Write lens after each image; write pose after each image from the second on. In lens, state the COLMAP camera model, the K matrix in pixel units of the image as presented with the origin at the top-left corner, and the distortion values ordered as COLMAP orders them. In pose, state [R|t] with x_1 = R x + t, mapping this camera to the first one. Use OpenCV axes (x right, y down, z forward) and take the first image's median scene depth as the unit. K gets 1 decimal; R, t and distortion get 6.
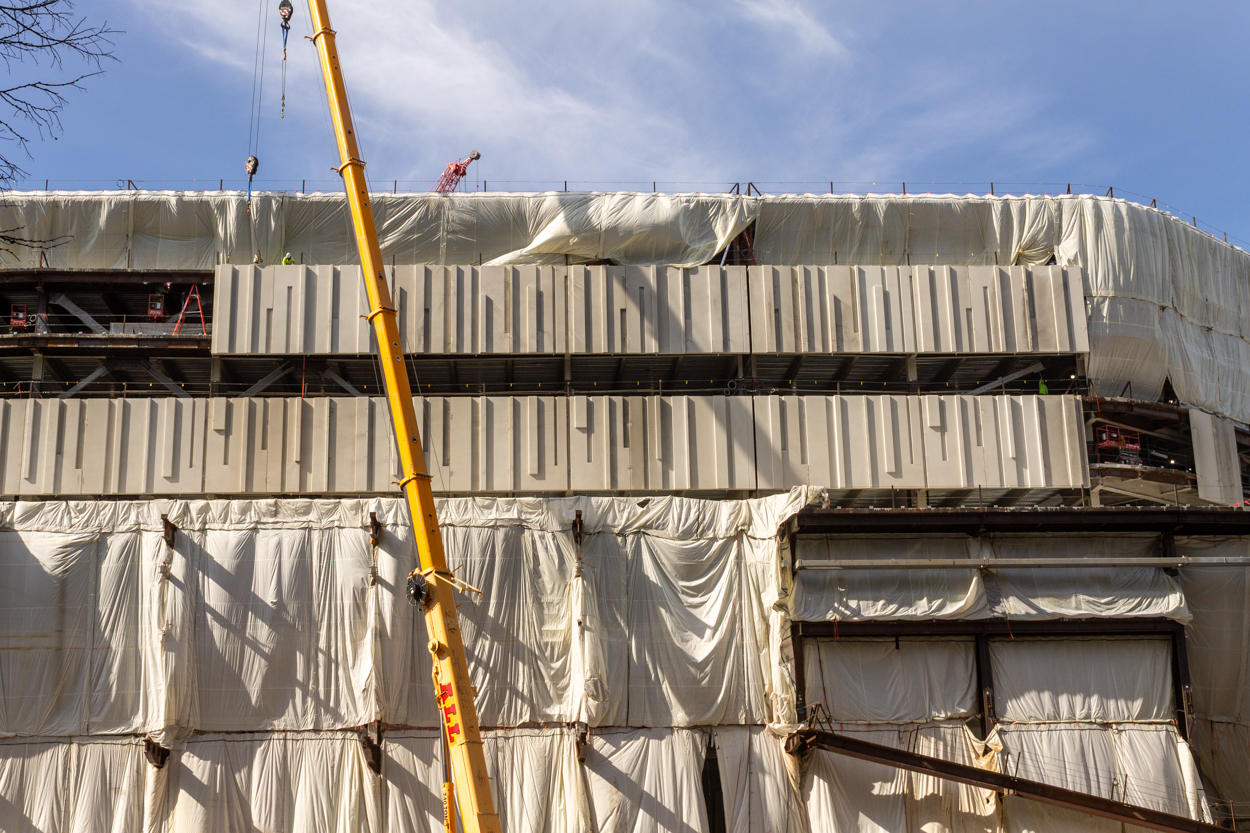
lens RADIAL K [[1711.7, 0, 616.0], [0, 1711.7, 376.1], [0, 0, 1]] dist [-0.014265, 0.000000]
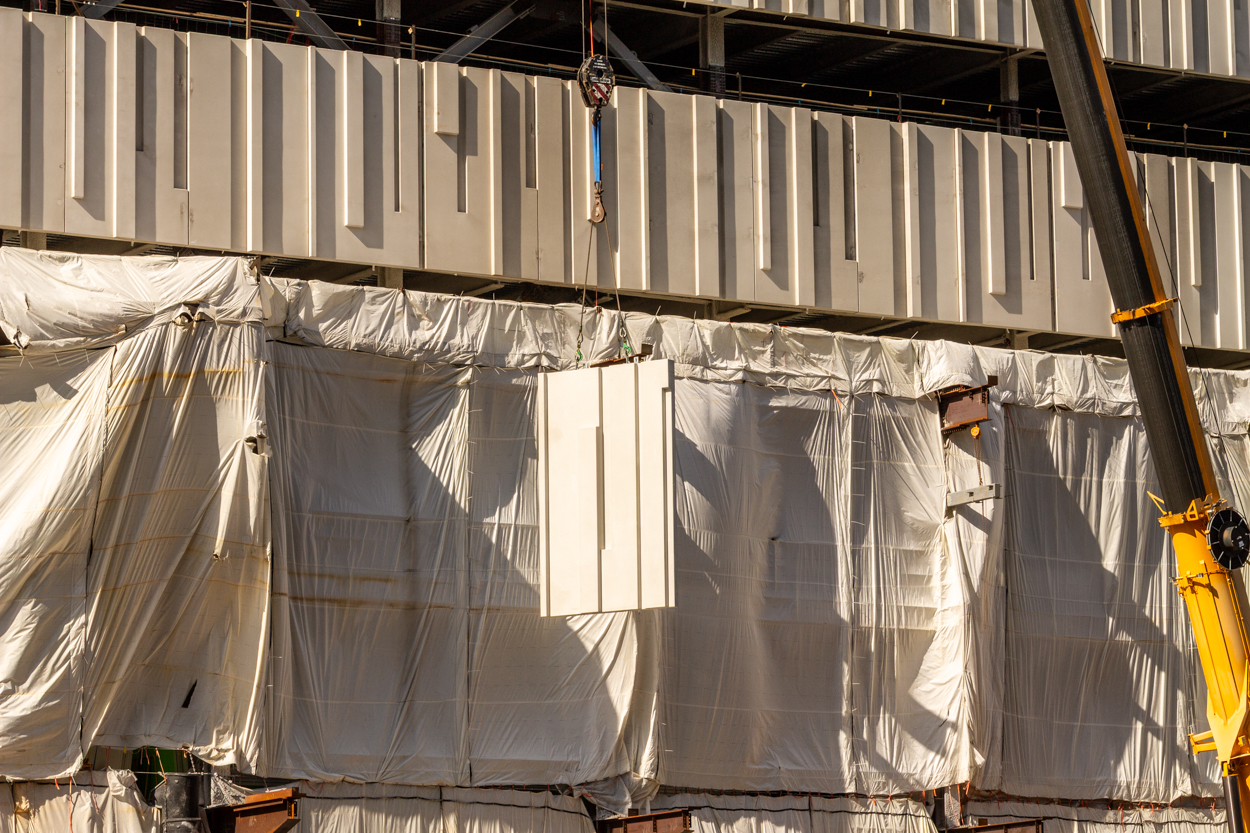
lens RADIAL K [[4373.3, 0, 628.4], [0, 4373.3, 411.2], [0, 0, 1]] dist [-0.131851, 0.000000]
pose [[0.885037, 0.083211, 0.458024, -0.702667], [-0.135558, 0.987323, 0.082567, 0.001431], [-0.445347, -0.135164, 0.885097, -0.064793]]
